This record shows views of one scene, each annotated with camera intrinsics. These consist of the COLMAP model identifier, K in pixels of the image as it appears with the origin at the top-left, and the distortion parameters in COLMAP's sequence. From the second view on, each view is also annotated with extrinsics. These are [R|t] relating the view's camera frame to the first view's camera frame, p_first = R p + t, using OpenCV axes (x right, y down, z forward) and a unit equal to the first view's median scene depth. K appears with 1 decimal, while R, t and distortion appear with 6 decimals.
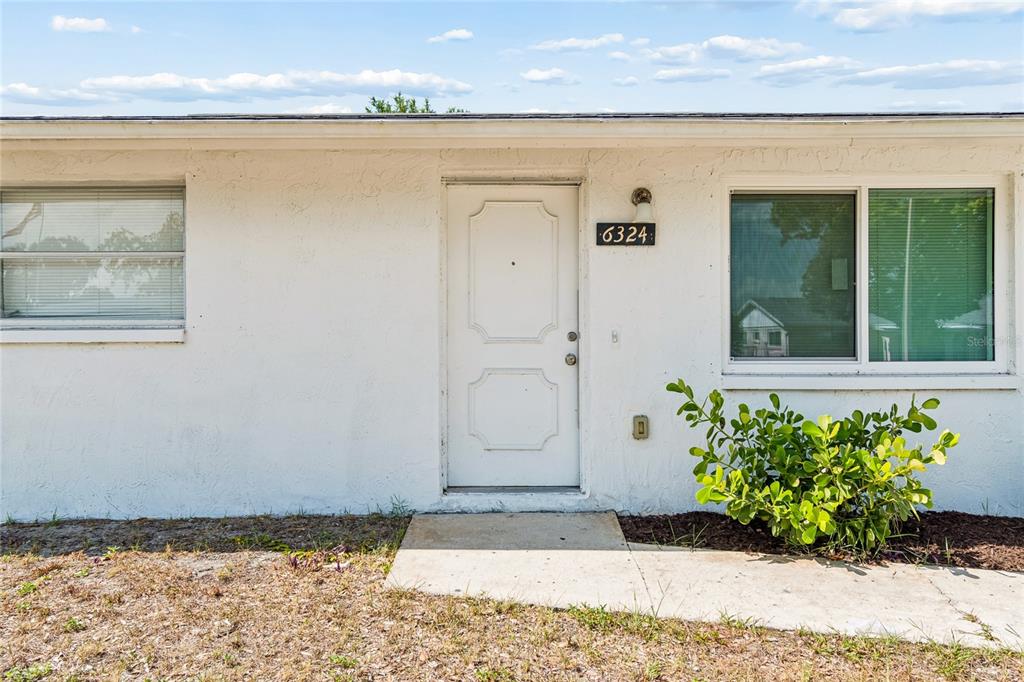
lens RADIAL K [[670.2, 0, 513.9], [0, 670.2, 341.2], [0, 0, 1]] dist [0.005691, 0.000260]
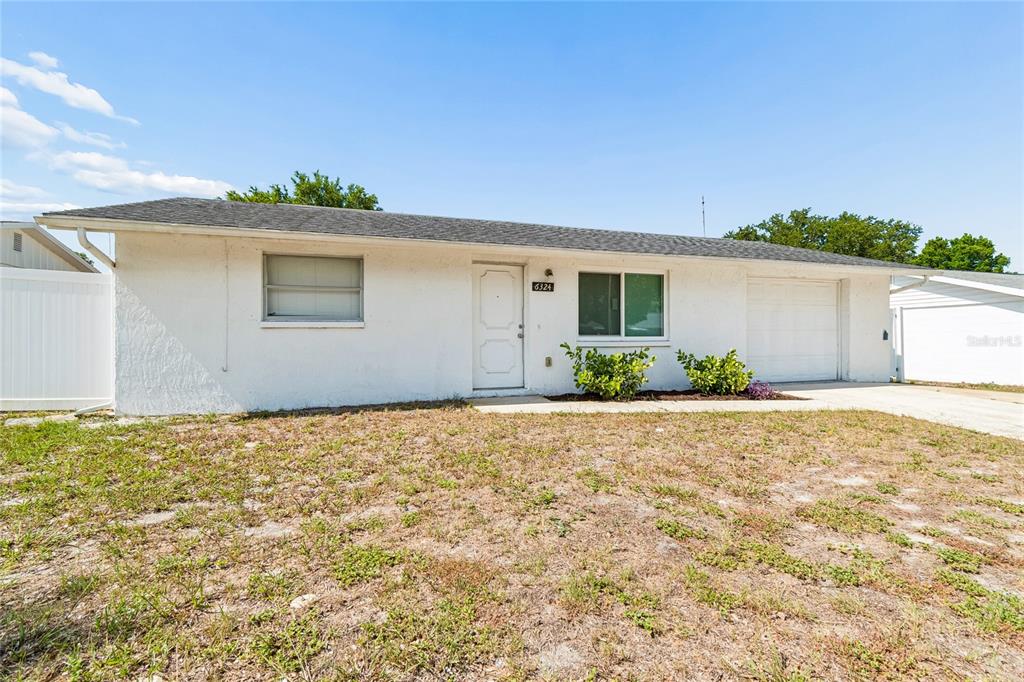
lens RADIAL K [[451.6, 0, 507.3], [0, 451.6, 338.3], [0, 0, 1]] dist [0.002554, 0.000281]
pose [[0.951930, -0.001358, 0.306313, -0.496227], [0.001597, 0.999999, -0.000528, 0.039155], [-0.306312, 0.000992, 0.951931, -0.610480]]
